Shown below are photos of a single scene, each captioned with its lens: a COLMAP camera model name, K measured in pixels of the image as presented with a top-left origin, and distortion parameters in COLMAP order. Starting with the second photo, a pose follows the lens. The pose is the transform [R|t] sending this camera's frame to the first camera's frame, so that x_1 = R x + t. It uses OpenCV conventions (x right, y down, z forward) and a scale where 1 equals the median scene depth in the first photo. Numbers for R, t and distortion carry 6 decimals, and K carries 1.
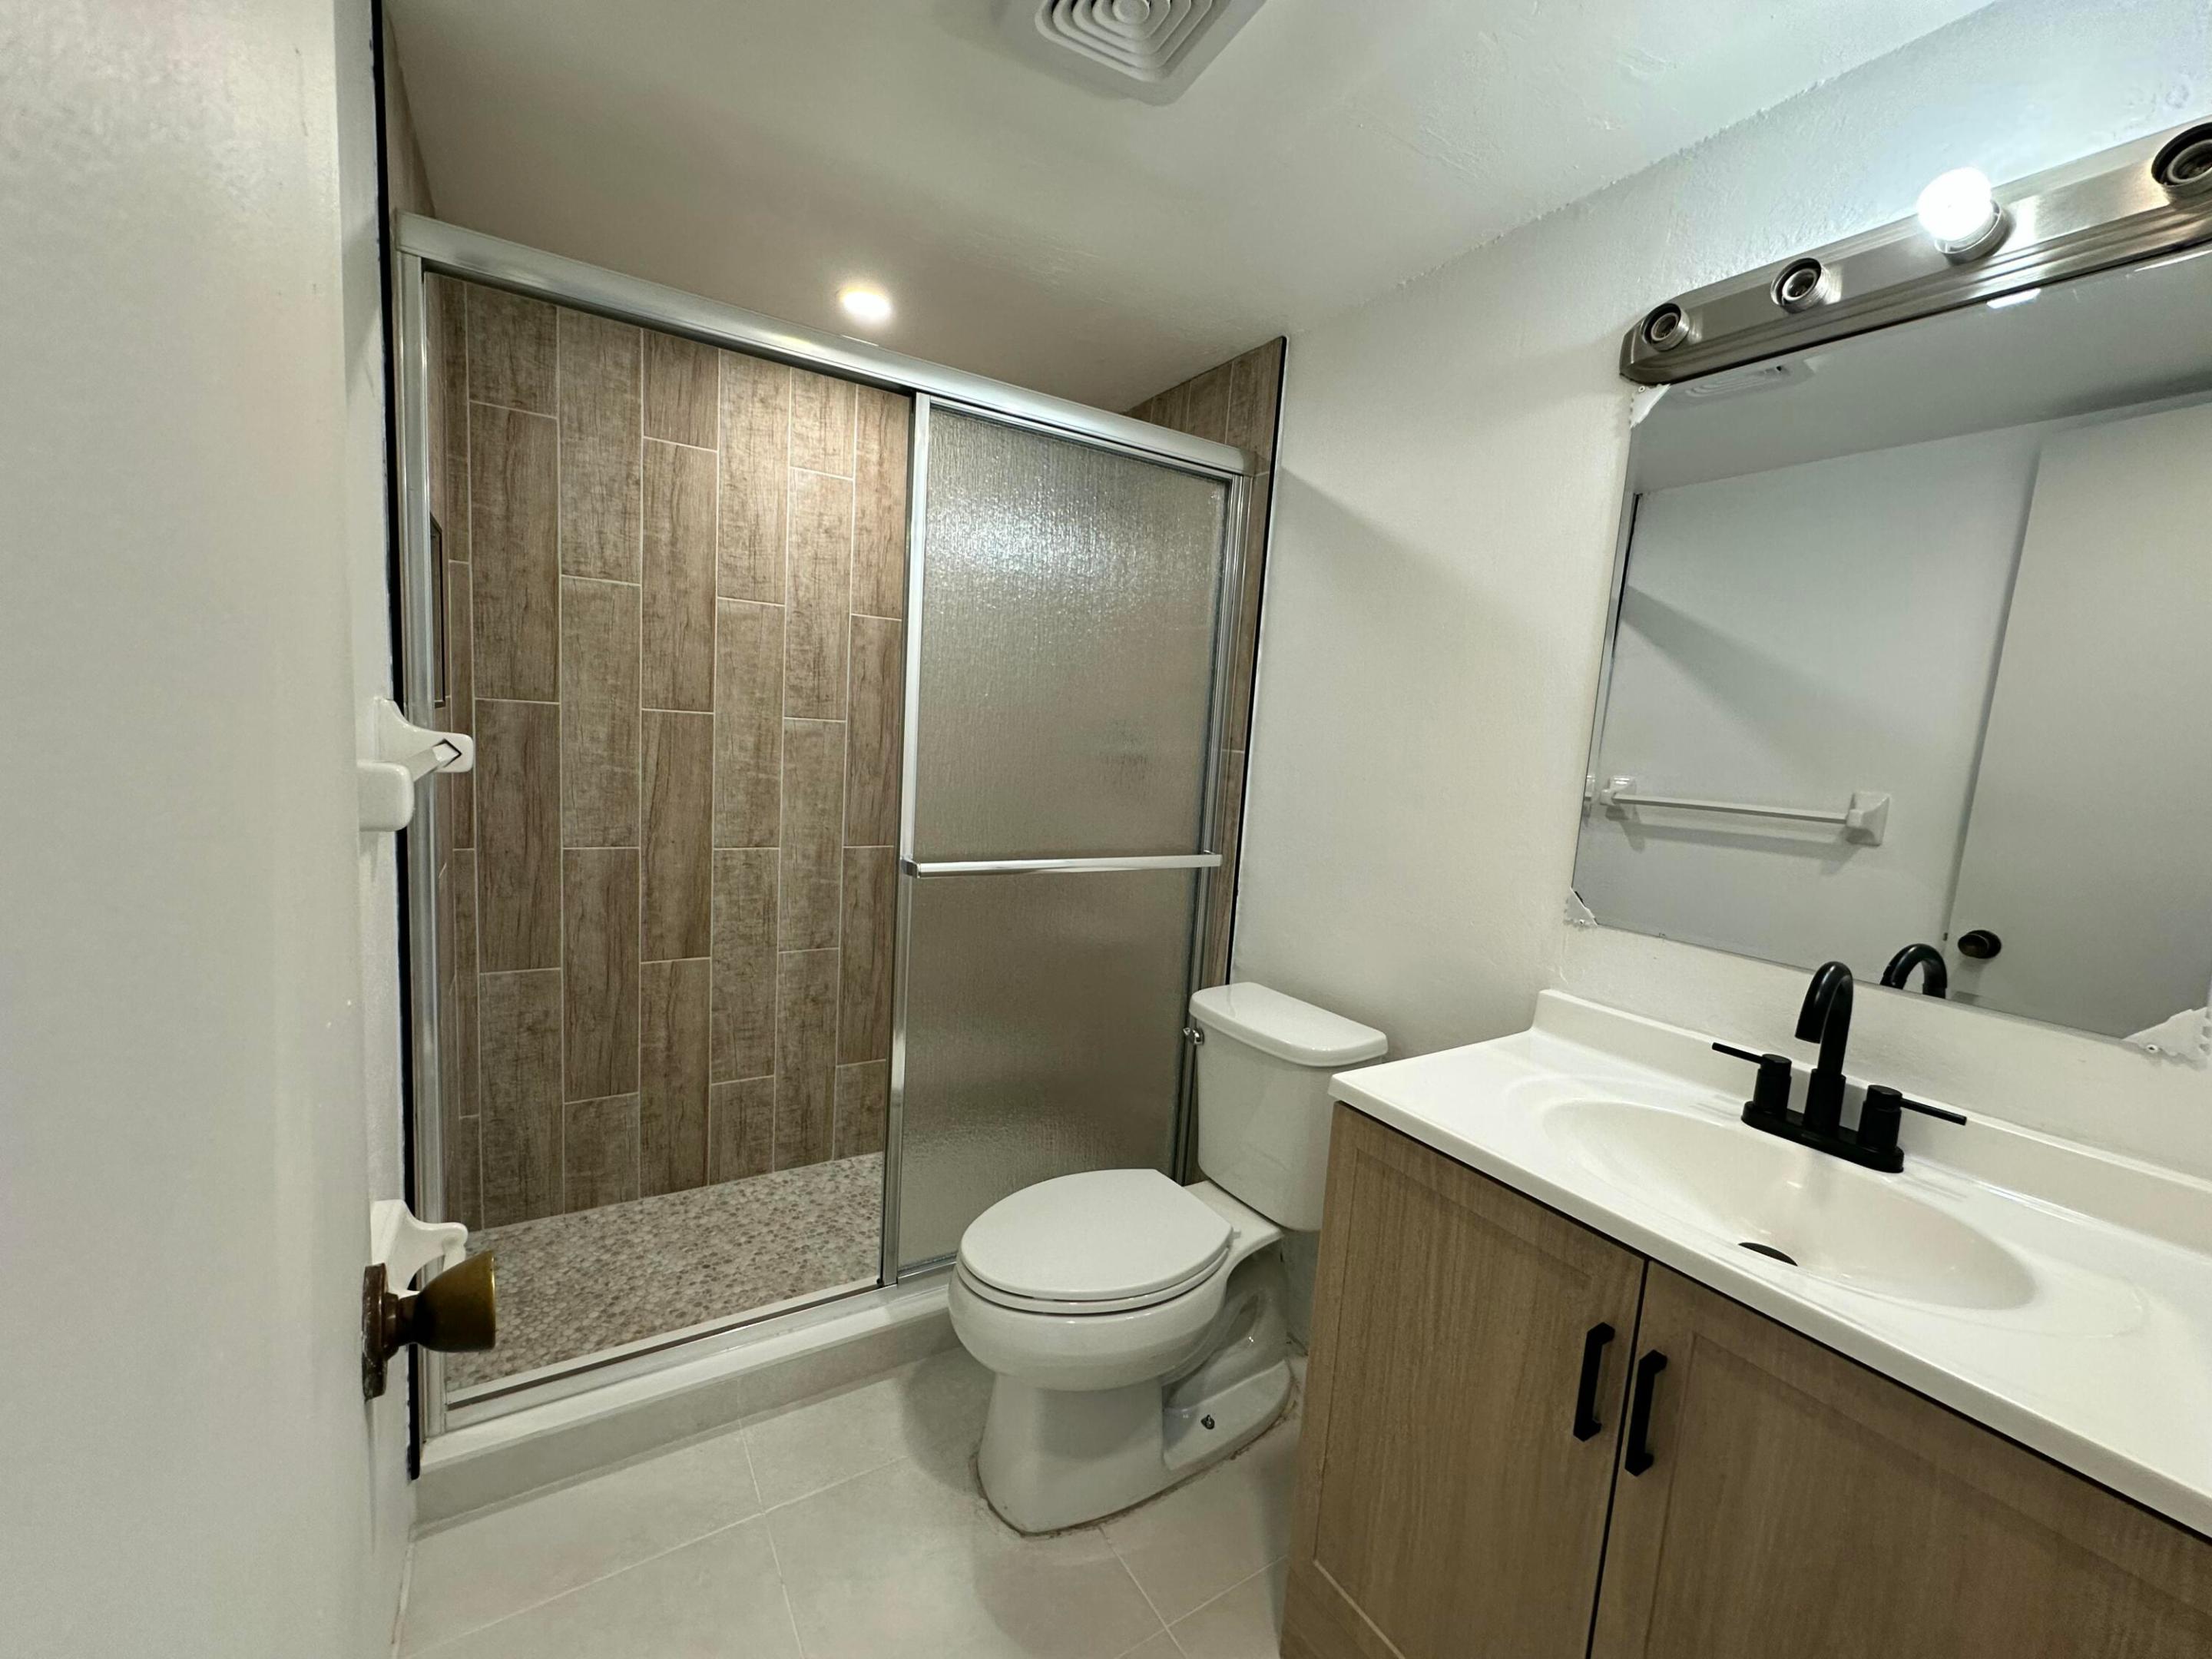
lens RADIAL K [[897.2, 0, 1105.6], [0, 897.2, 840.7], [0, 0, 1]] dist [0.009107, 0.000461]
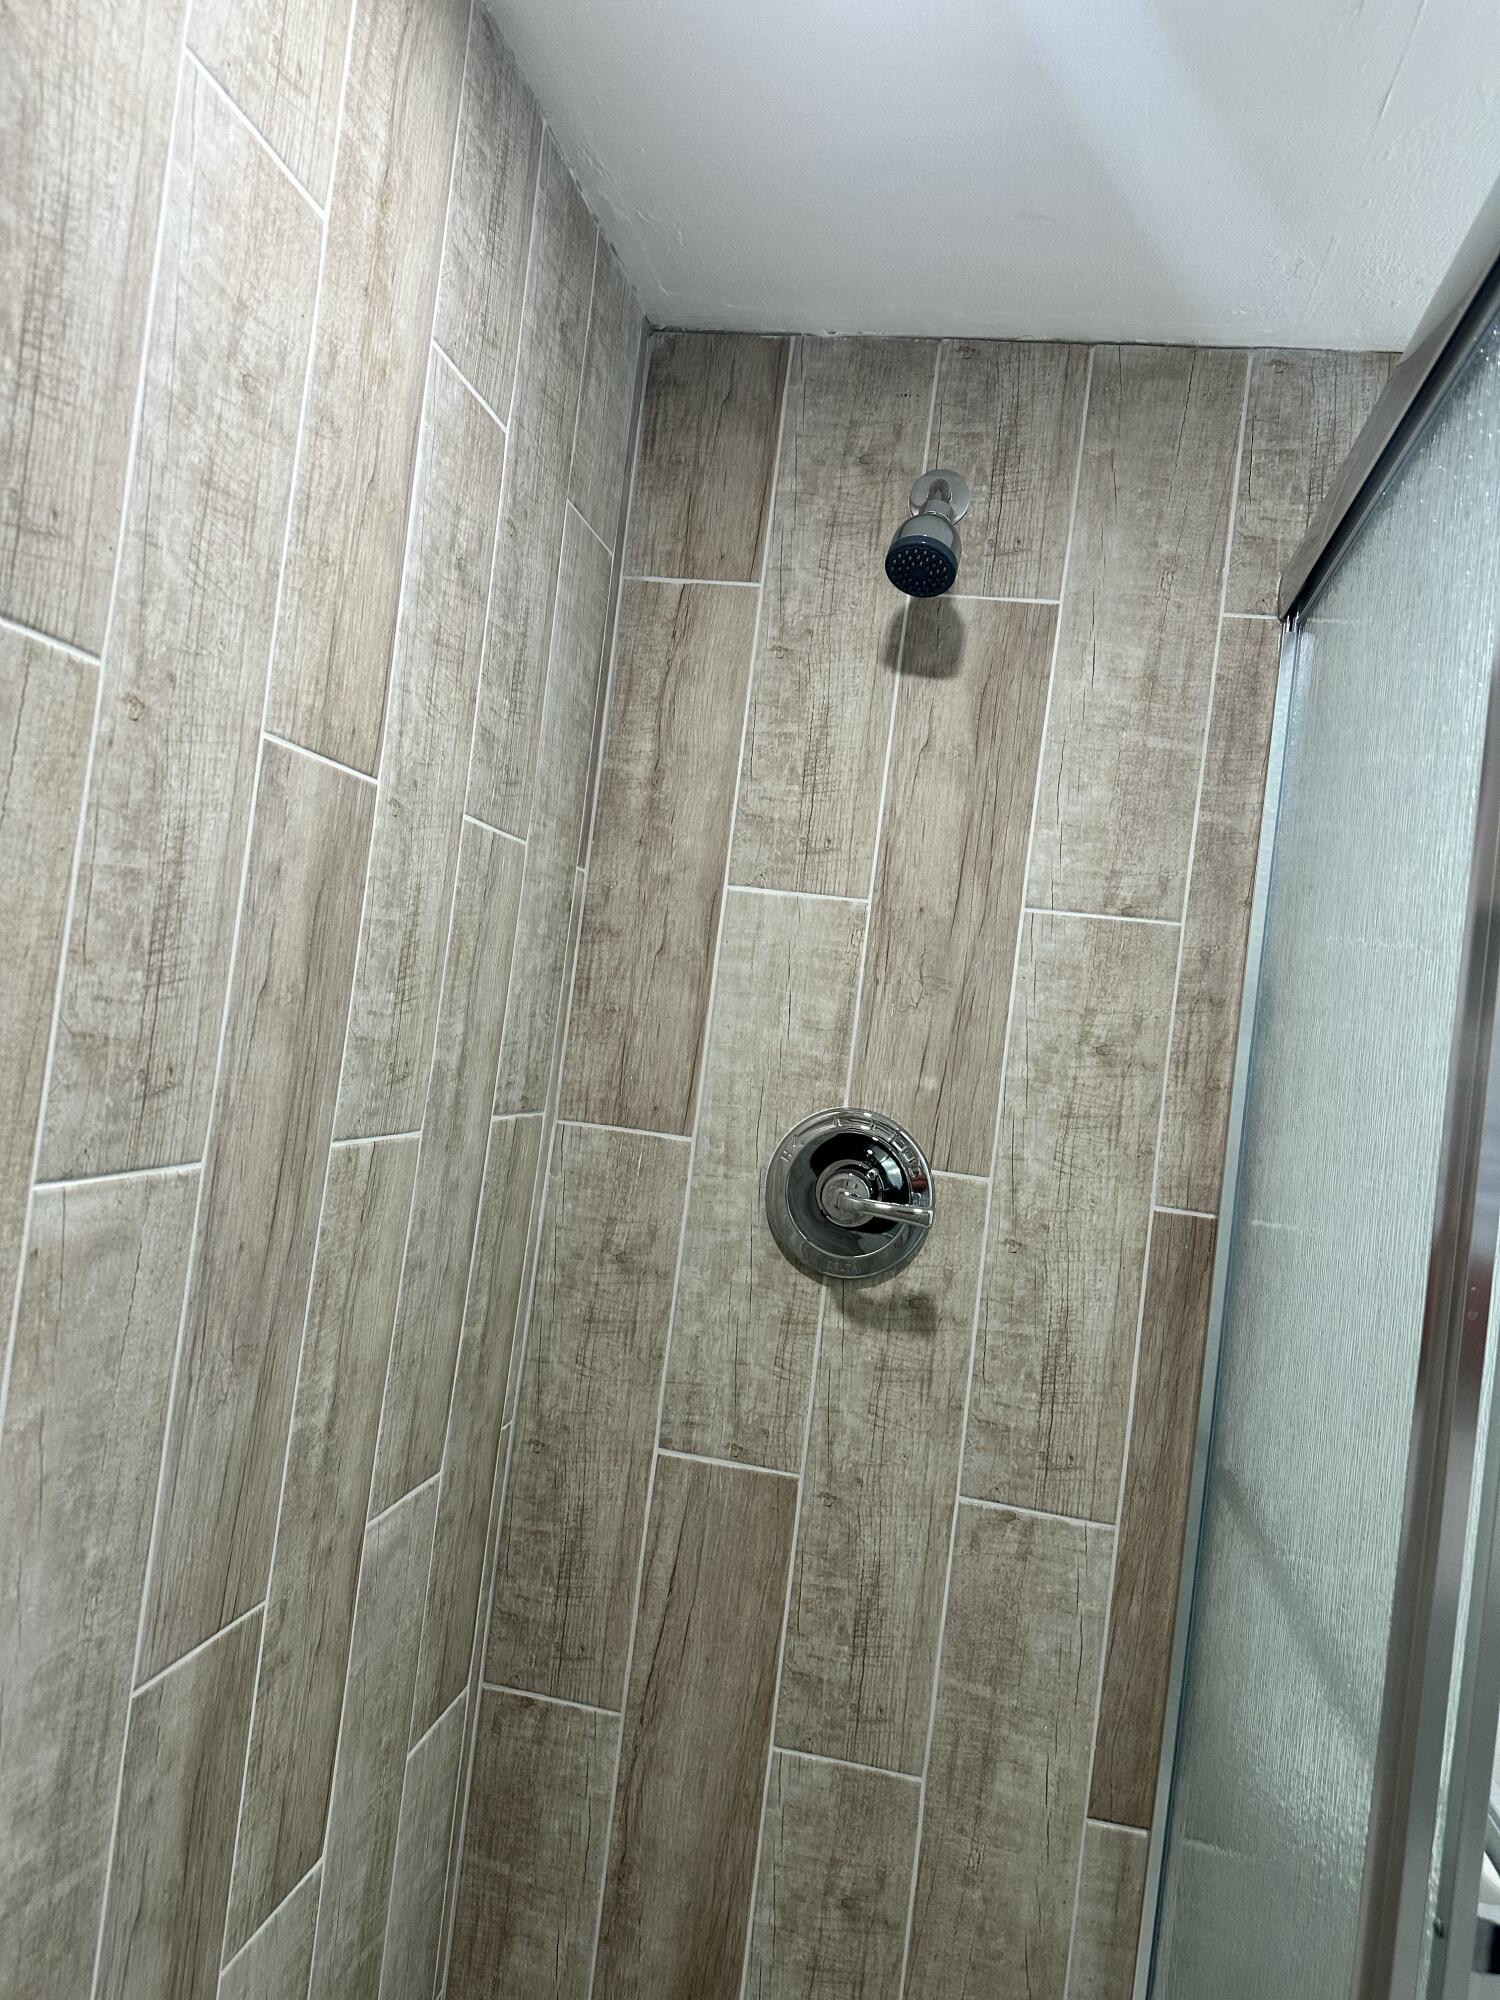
lens RADIAL K [[1414.7, 0, 752.1], [0, 1414.7, 994.2], [0, 0, 1]] dist [0.029498, -0.004651]
pose [[0.682744, 0.038351, 0.729650, -0.480178], [0.008342, 0.998147, -0.060269, -0.158679], [-0.730610, 0.047235, 0.681159, 0.647148]]
